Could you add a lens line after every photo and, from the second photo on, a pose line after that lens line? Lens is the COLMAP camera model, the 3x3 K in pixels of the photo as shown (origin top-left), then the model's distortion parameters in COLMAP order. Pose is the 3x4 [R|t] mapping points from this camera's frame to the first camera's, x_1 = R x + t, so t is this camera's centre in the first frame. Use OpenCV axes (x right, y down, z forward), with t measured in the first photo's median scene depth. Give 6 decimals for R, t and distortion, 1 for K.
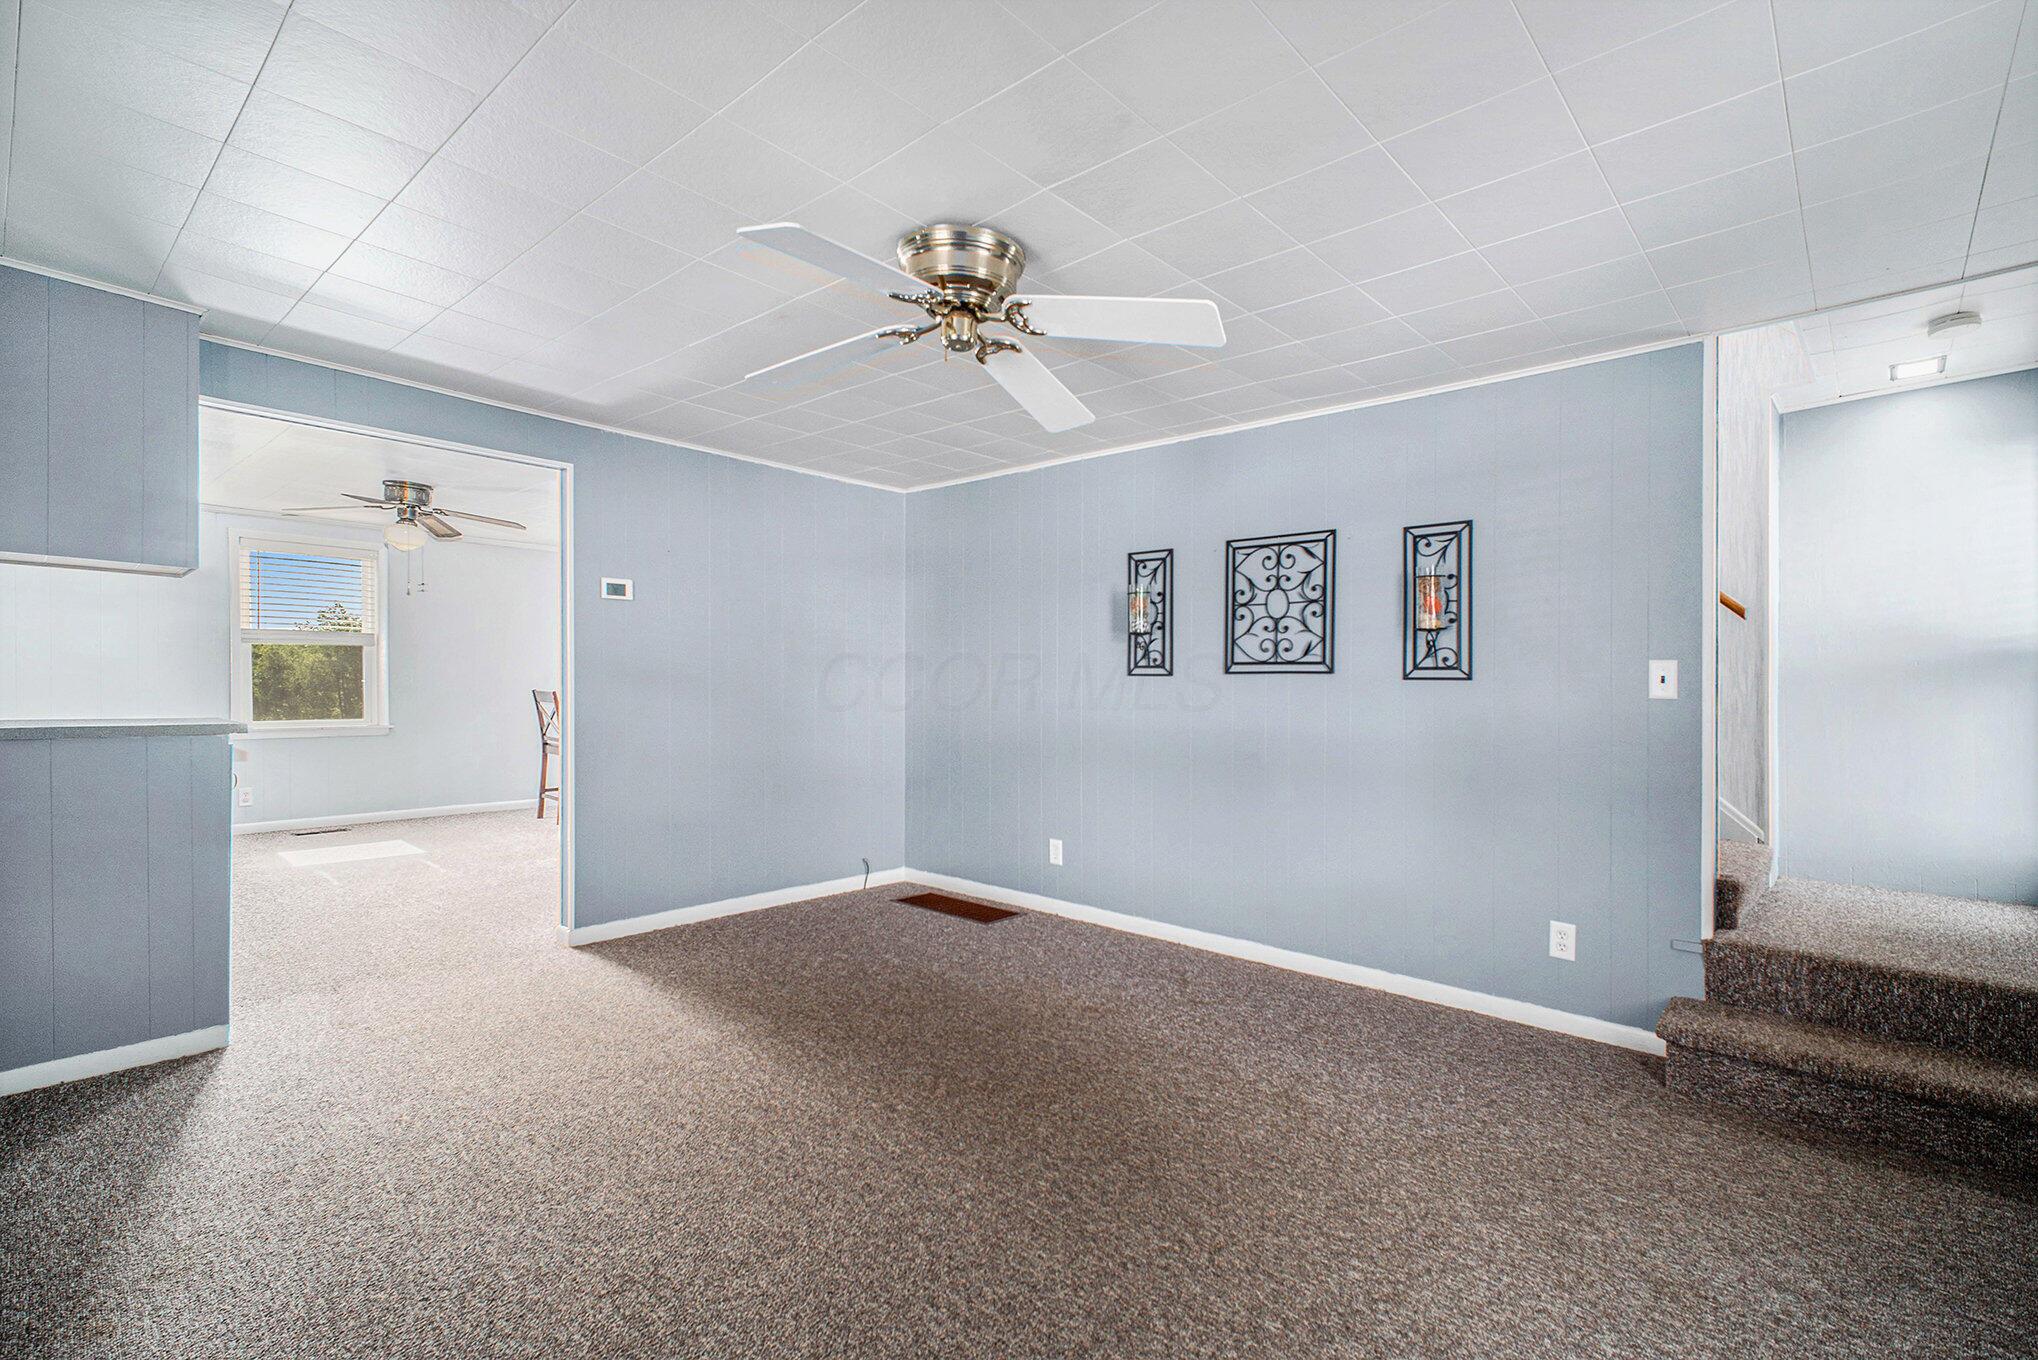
lens RADIAL K [[983.7, 0, 1015.3], [0, 983.7, 694.2], [0, 0, 1]] dist [-0.001450, -0.001271]
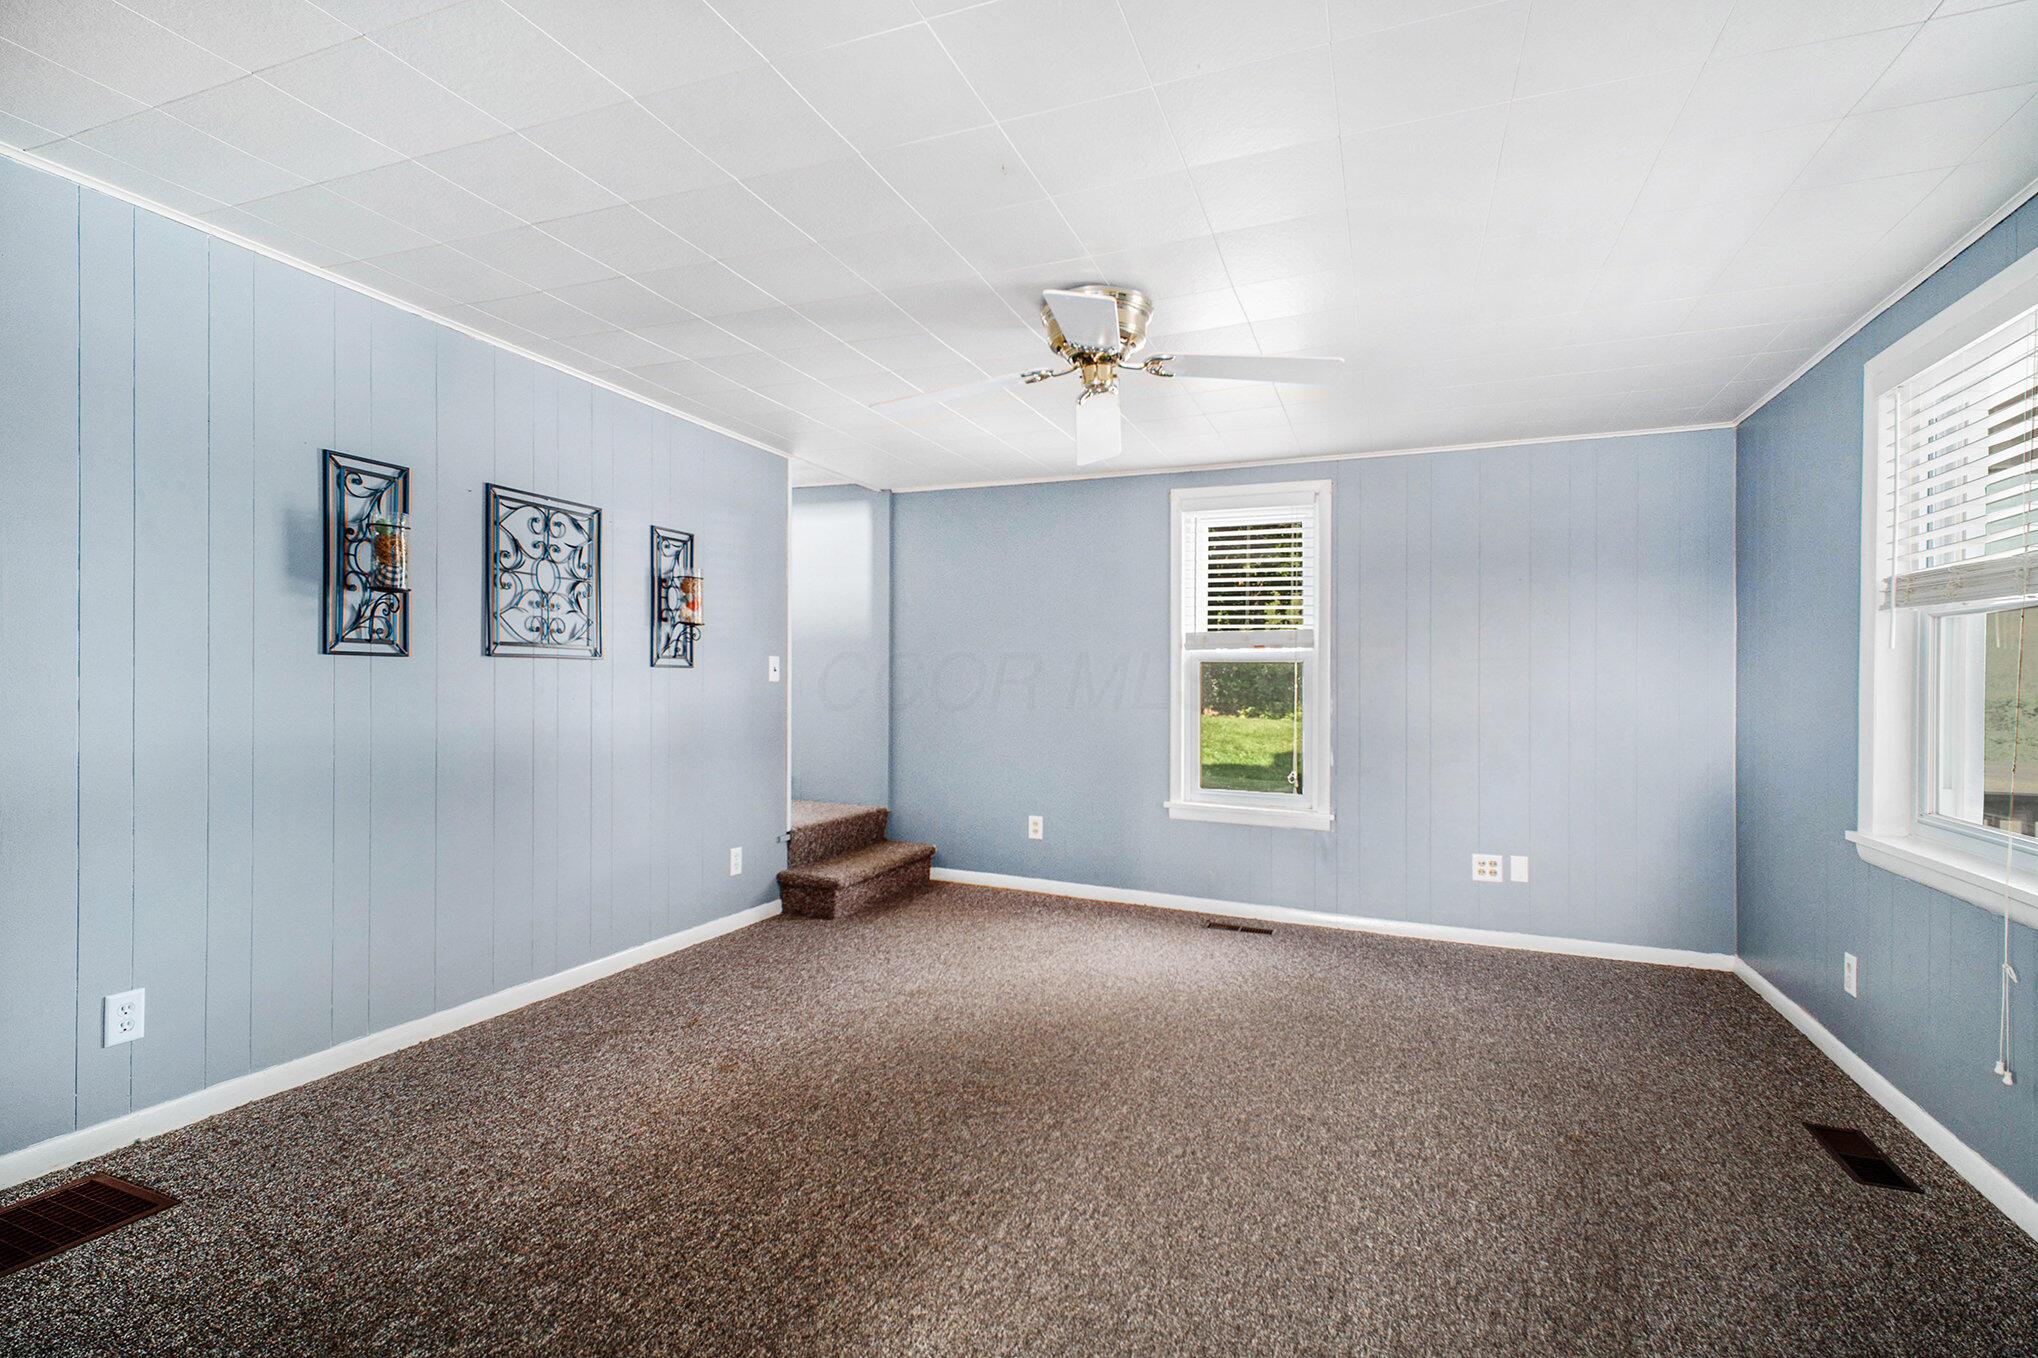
lens RADIAL K [[936.9, 0, 1019.0], [0, 936.9, 679.0], [0, 0, 1]] dist [-0.001740, -0.000457]
pose [[-0.355451, -0.021958, 0.934437, -0.638999], [-0.019449, 0.999681, 0.016093, -0.023715], [-0.934493, -0.012453, -0.355764, 0.900328]]
